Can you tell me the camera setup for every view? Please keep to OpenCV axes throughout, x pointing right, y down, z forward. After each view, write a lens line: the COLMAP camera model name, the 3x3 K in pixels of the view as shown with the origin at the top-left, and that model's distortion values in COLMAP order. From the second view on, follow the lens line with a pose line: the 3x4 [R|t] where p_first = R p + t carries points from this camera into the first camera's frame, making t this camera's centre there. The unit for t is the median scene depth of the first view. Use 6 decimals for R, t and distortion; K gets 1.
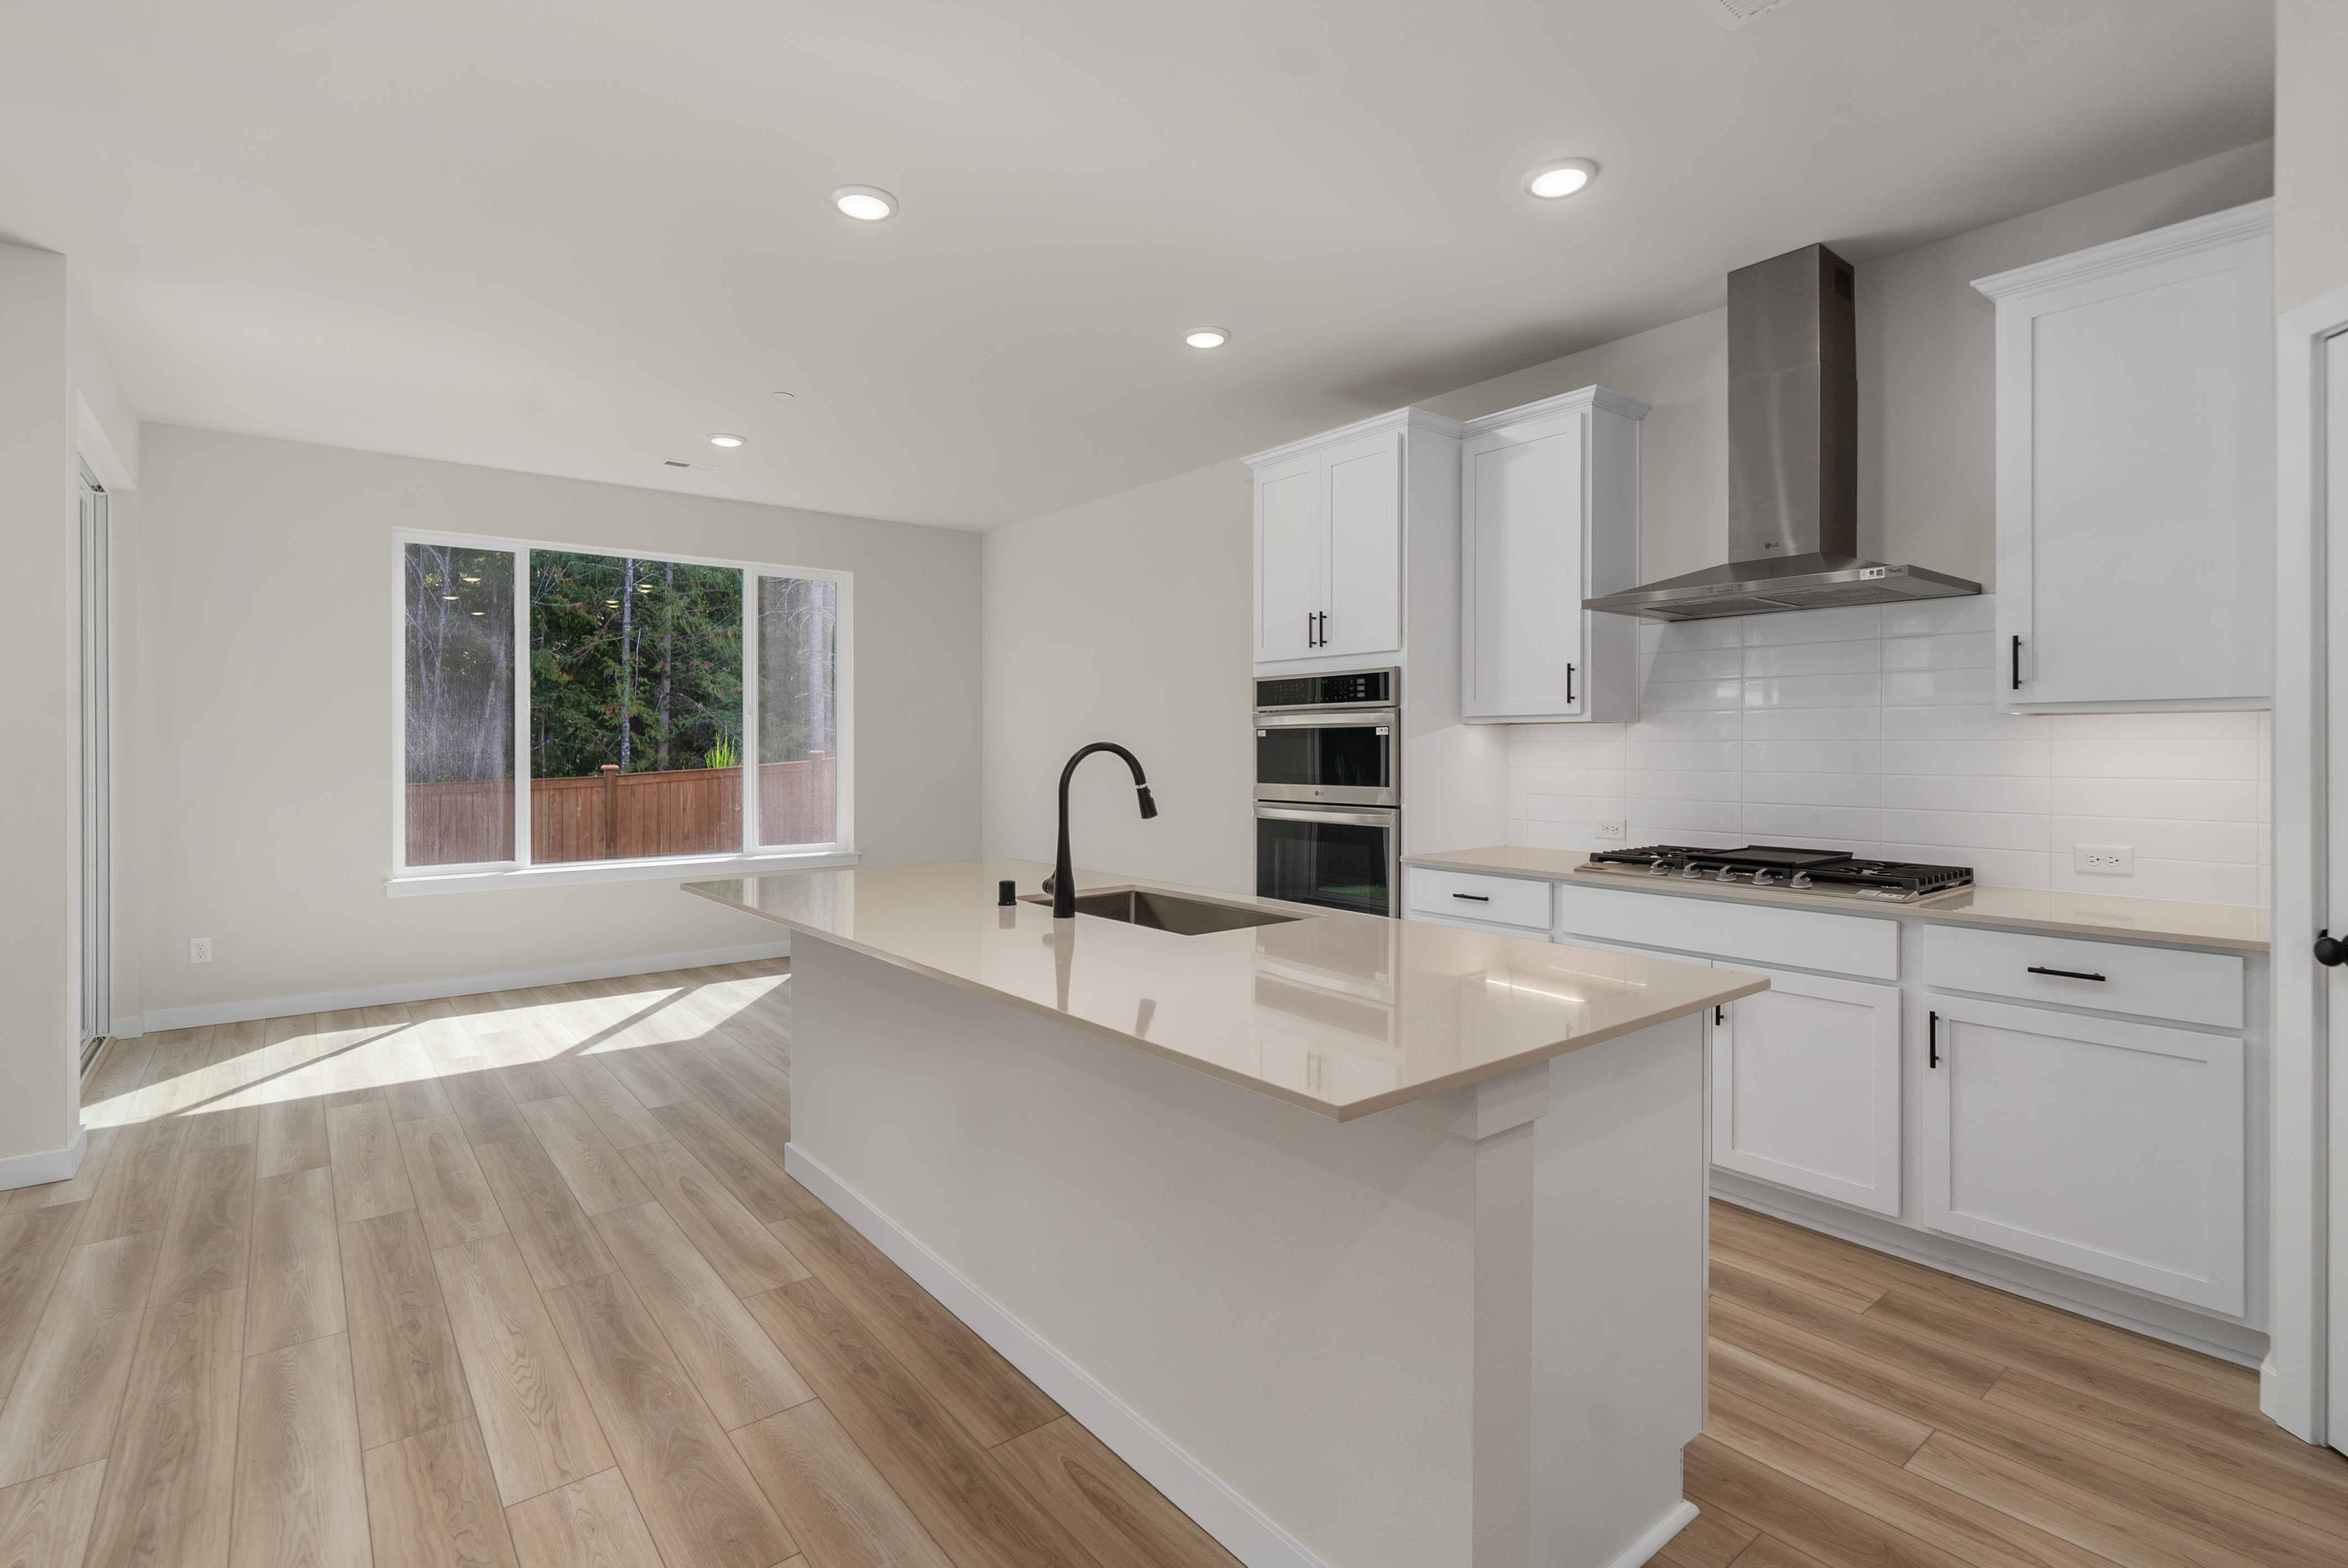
lens RADIAL K [[1103.7, 0, 1168.0], [0, 1103.7, 752.3], [0, 0, 1]] dist [0.001706, 0.000437]
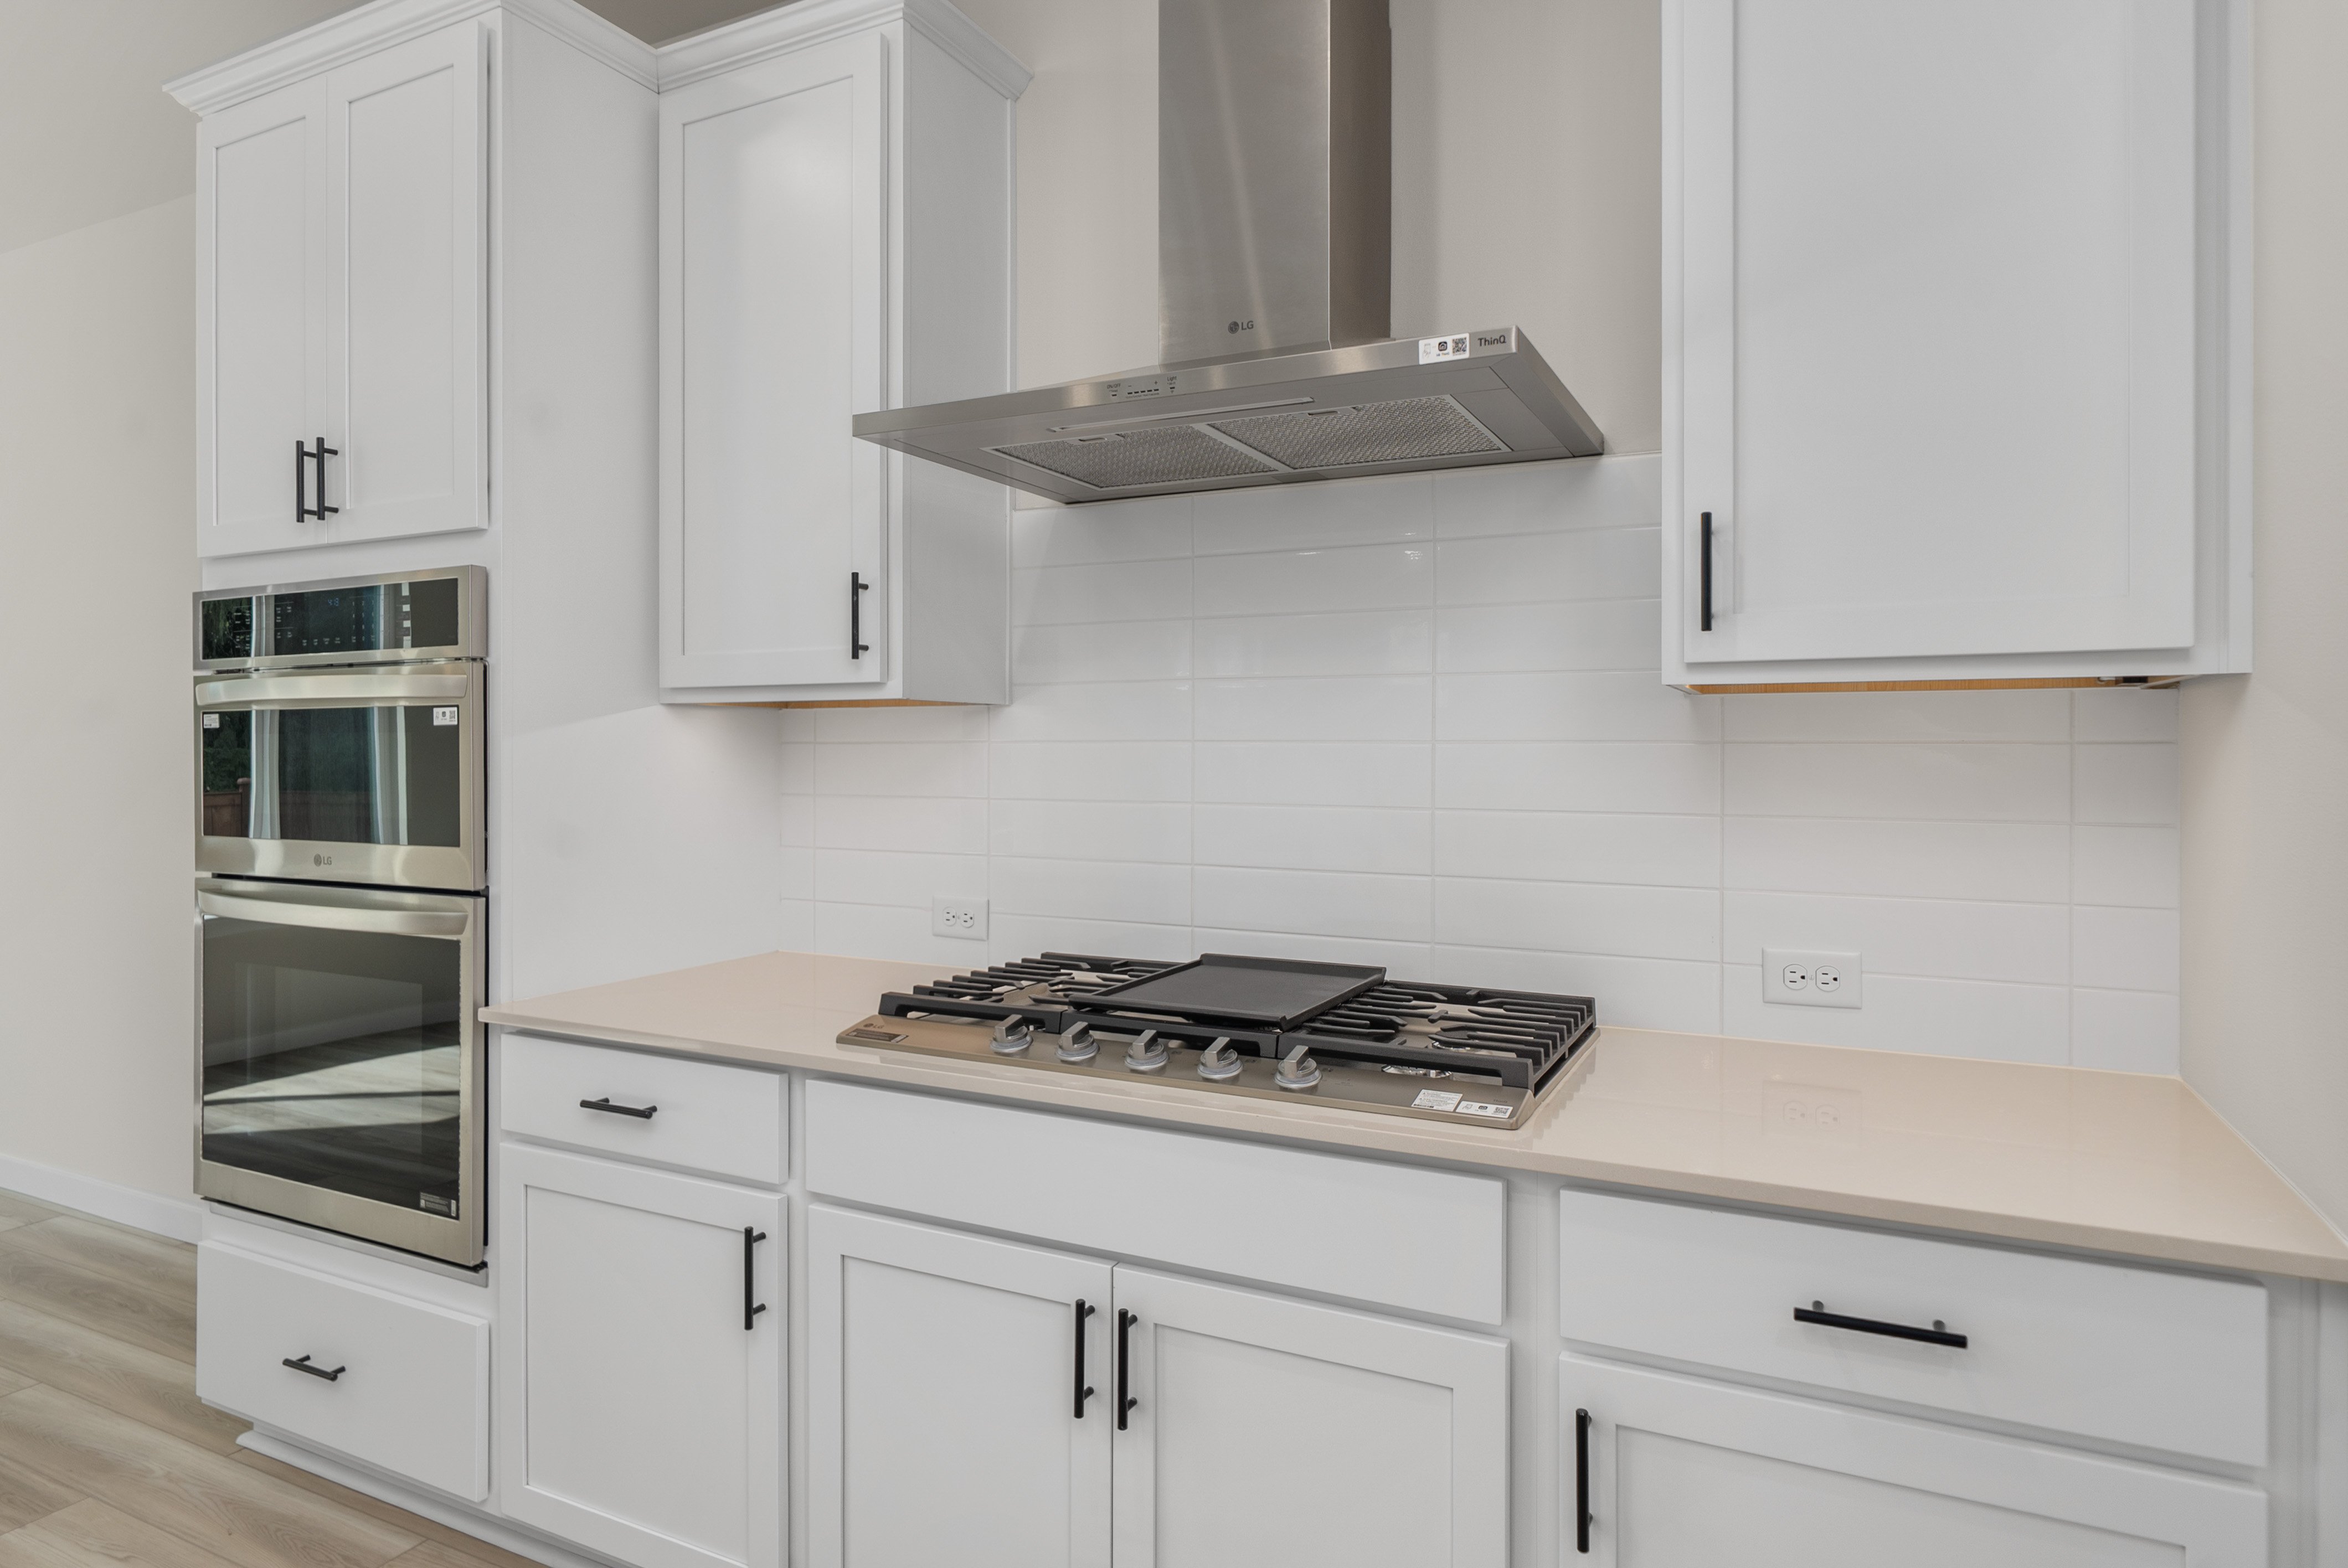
lens RADIAL K [[1343.3, 0, 1160.1], [0, 1343.3, 758.3], [0, 0, 1]] dist [0.003112, 0.001723]
pose [[0.909504, -0.001141, 0.415693, 0.261446], [0.000672, 0.999999, 0.001274, -0.004033], [-0.415694, -0.000879, 0.909504, 0.465257]]
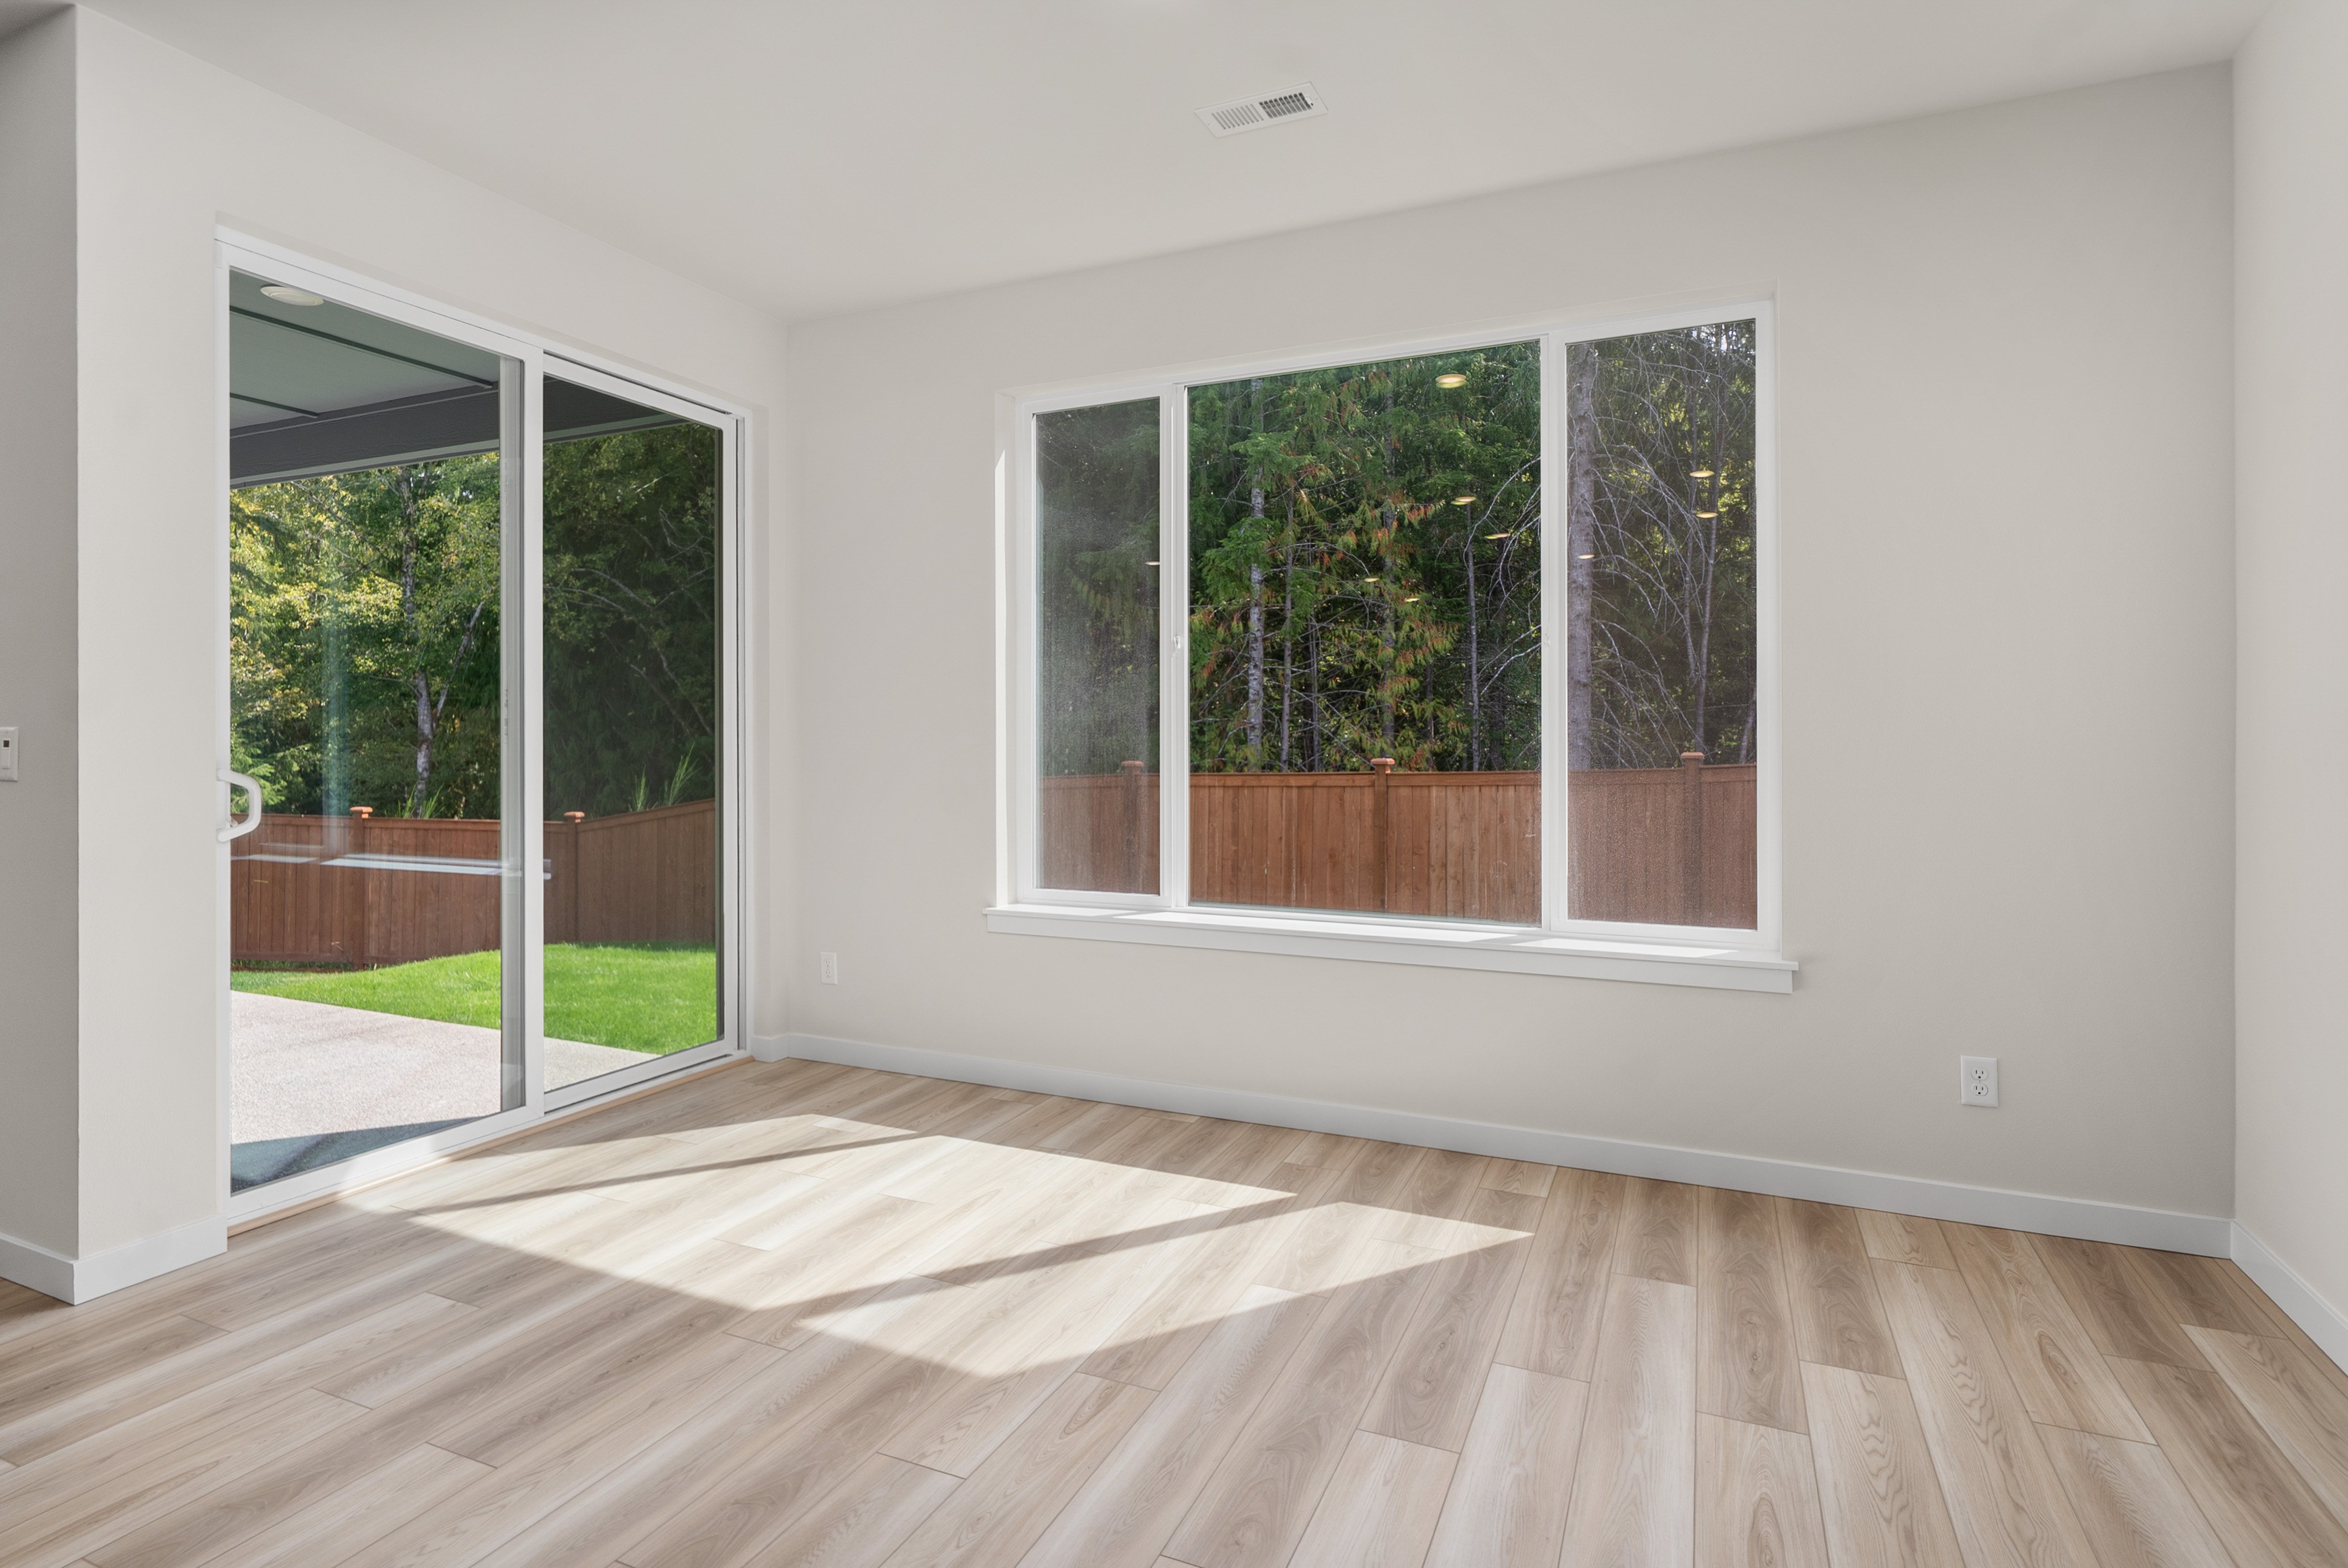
lens RADIAL K [[1194.0, 0, 1173.1], [0, 1194.0, 743.8], [0, 0, 1]] dist [0.001458, 0.000283]
pose [[0.459633, 0.005003, -0.888095, 0.007790], [-0.005386, 0.999981, 0.002846, 0.019866], [0.888093, 0.003475, 0.459651, 1.192081]]
